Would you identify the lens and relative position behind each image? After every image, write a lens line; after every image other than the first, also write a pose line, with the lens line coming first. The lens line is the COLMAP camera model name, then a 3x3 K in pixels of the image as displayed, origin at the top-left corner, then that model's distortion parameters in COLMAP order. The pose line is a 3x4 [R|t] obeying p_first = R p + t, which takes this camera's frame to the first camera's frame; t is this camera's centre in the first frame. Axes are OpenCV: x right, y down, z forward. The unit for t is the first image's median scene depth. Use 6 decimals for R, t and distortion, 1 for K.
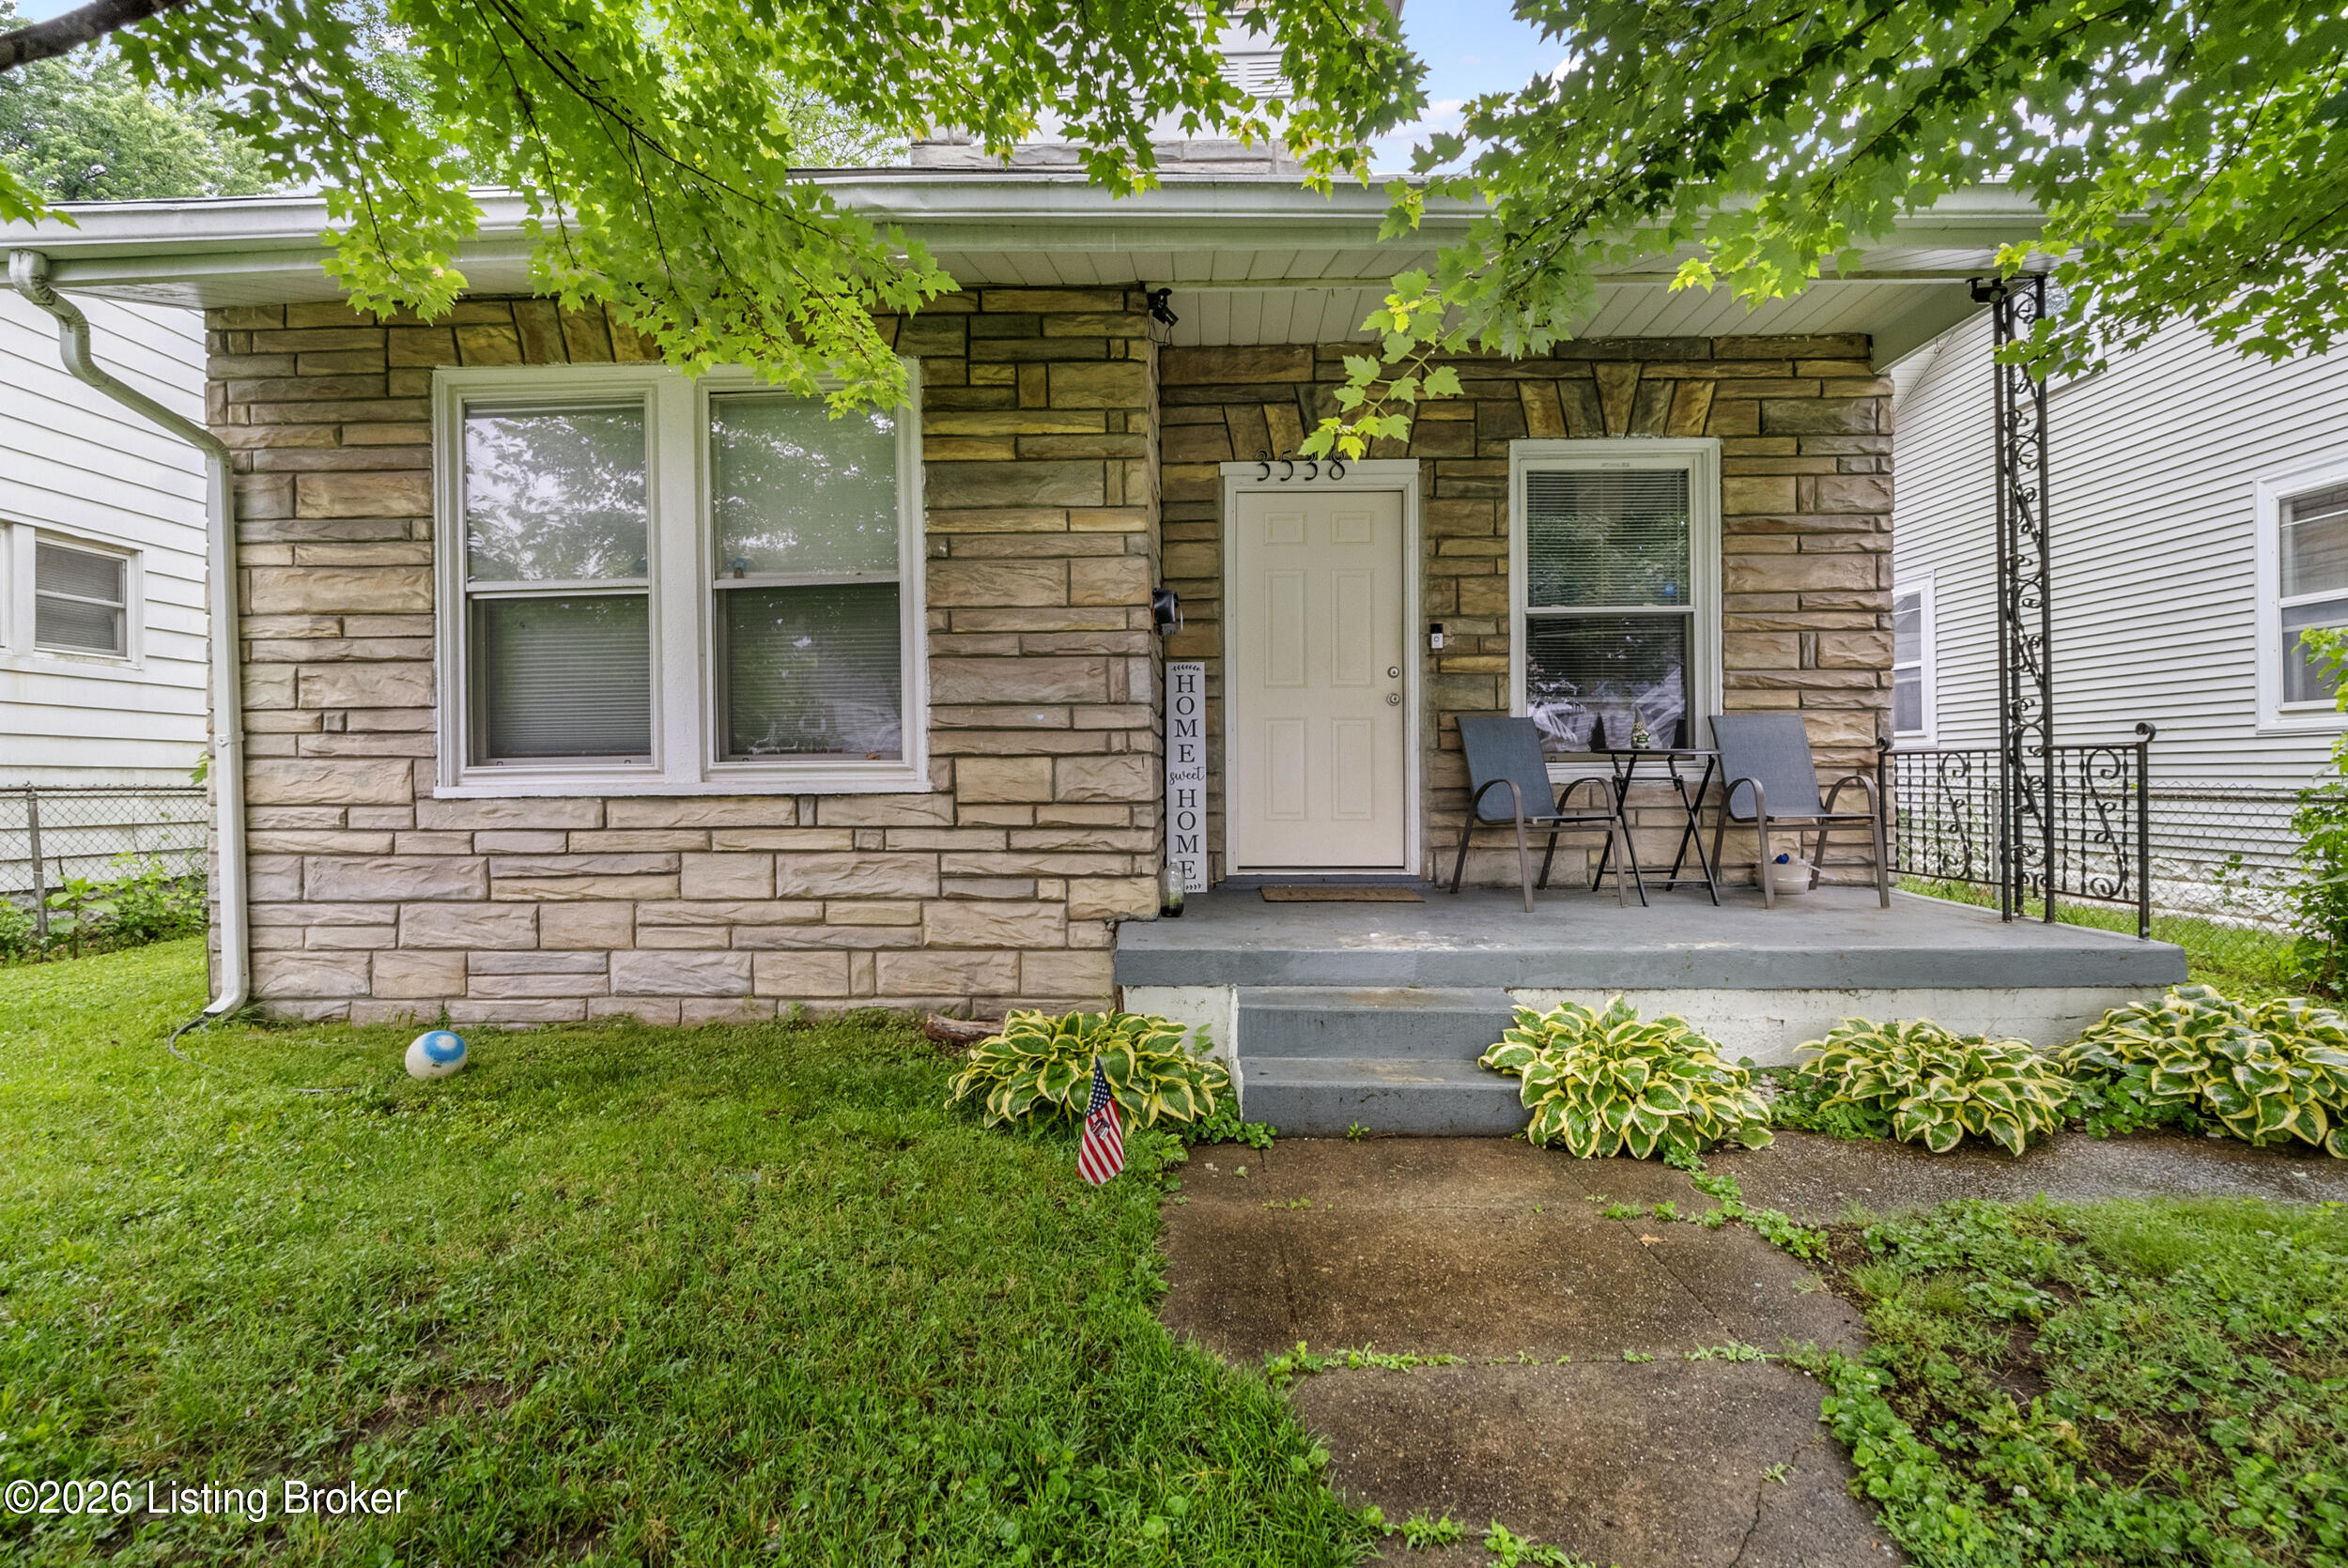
lens RADIAL K [[1075.3, 0, 1170.5], [0, 1075.3, 774.6], [0, 0, 1]] dist [-0.000487, 0.000195]
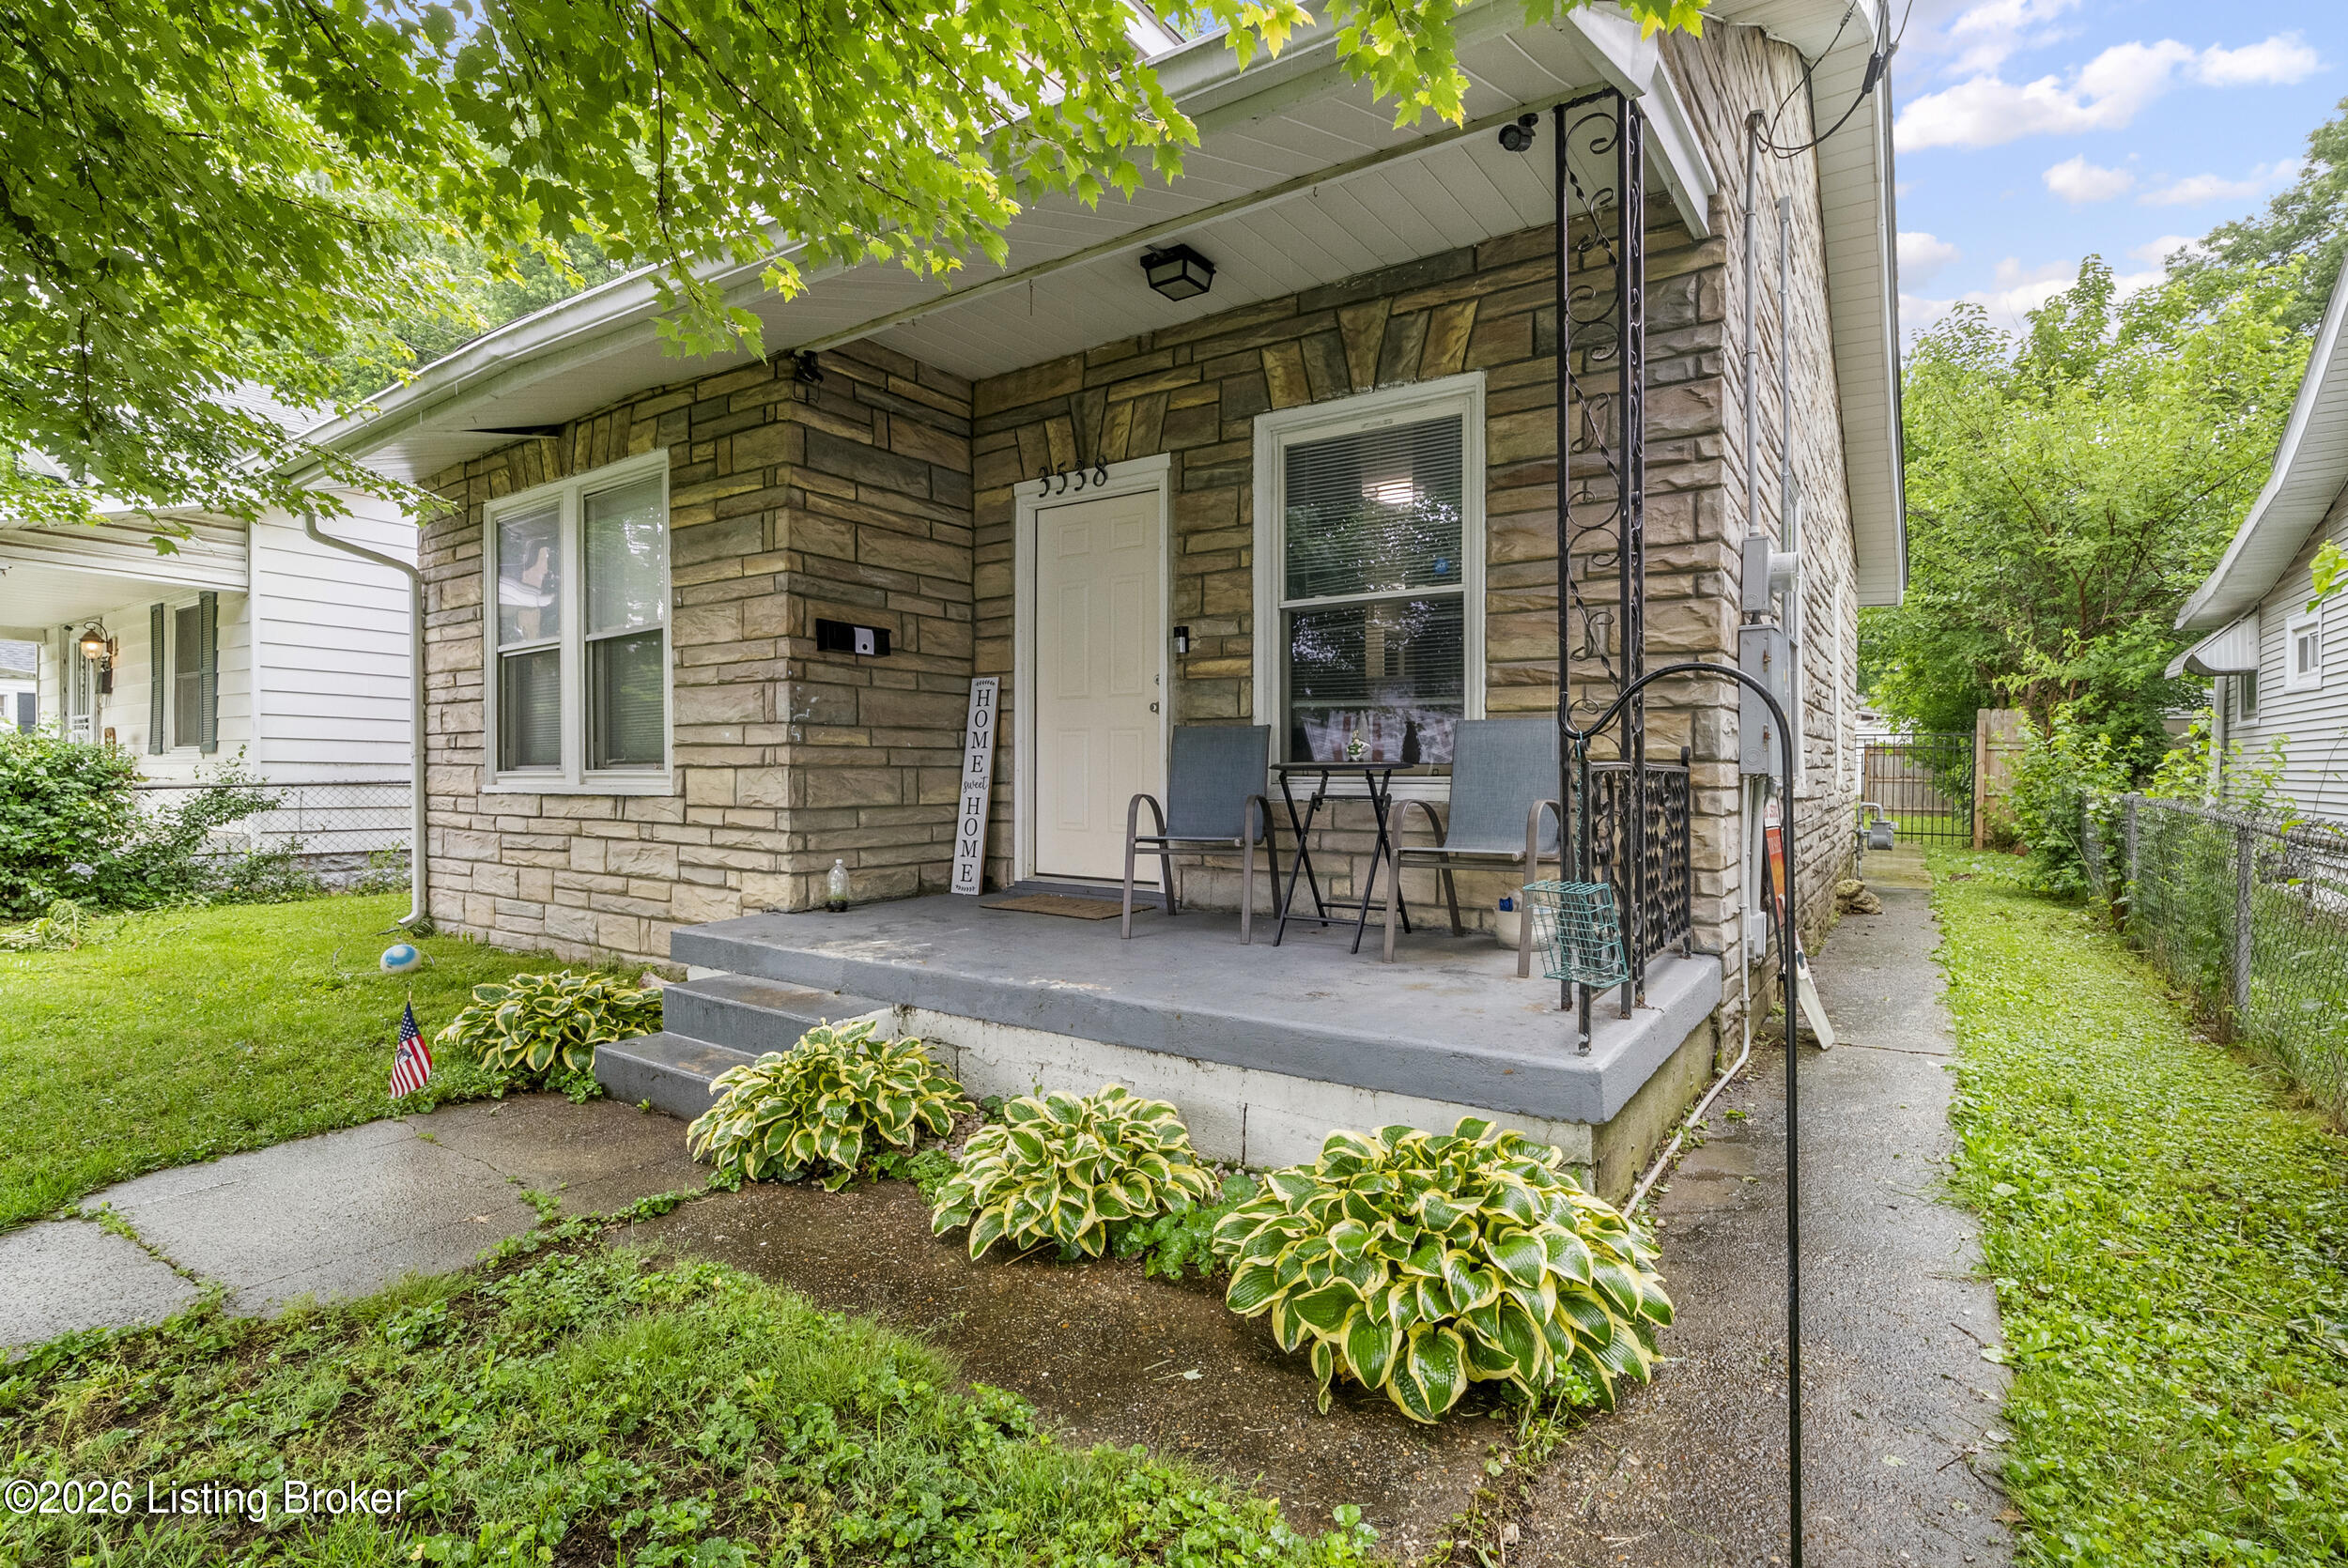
lens RADIAL K [[1075.3, 0, 1178.5], [0, 1075.3, 782.5], [0, 0, 1]] dist [-0.000487, 0.000195]
pose [[0.845704, 0.015274, -0.533434, 0.751016], [-0.010275, 0.999871, 0.012339, -0.016307], [0.533553, -0.004954, 0.845752, 0.207768]]
